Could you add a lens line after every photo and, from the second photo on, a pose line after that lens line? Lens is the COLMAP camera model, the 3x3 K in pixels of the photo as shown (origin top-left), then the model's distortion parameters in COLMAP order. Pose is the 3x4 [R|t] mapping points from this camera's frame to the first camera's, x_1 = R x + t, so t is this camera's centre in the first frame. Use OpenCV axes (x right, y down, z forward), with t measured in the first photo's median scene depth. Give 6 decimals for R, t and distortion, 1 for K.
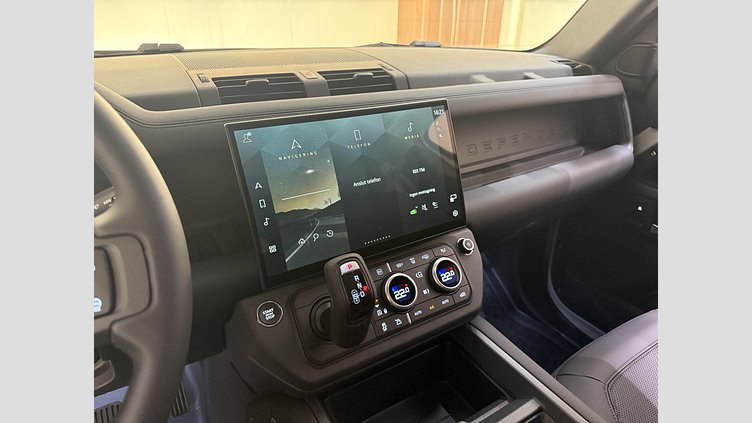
lens RADIAL K [[391.7, 0, 376.9], [0, 391.7, 213.6], [0, 0, 1]] dist [0.026250, -0.000603]
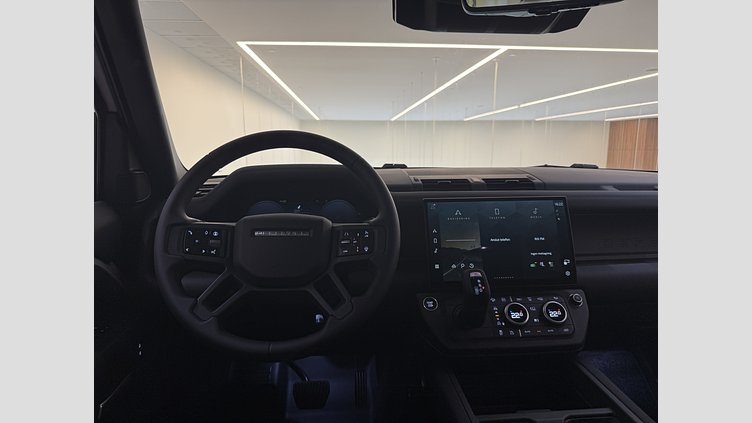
lens RADIAL K [[546.9, 0, 375.7], [0, 546.9, 211.9], [0, 0, 1]] dist [-0.052620, -0.003276]
pose [[0.897291, 0.036266, -0.439947, 0.474242], [-0.183266, 0.937278, -0.296518, 0.543159], [0.401599, 0.346690, 0.847658, -1.084950]]
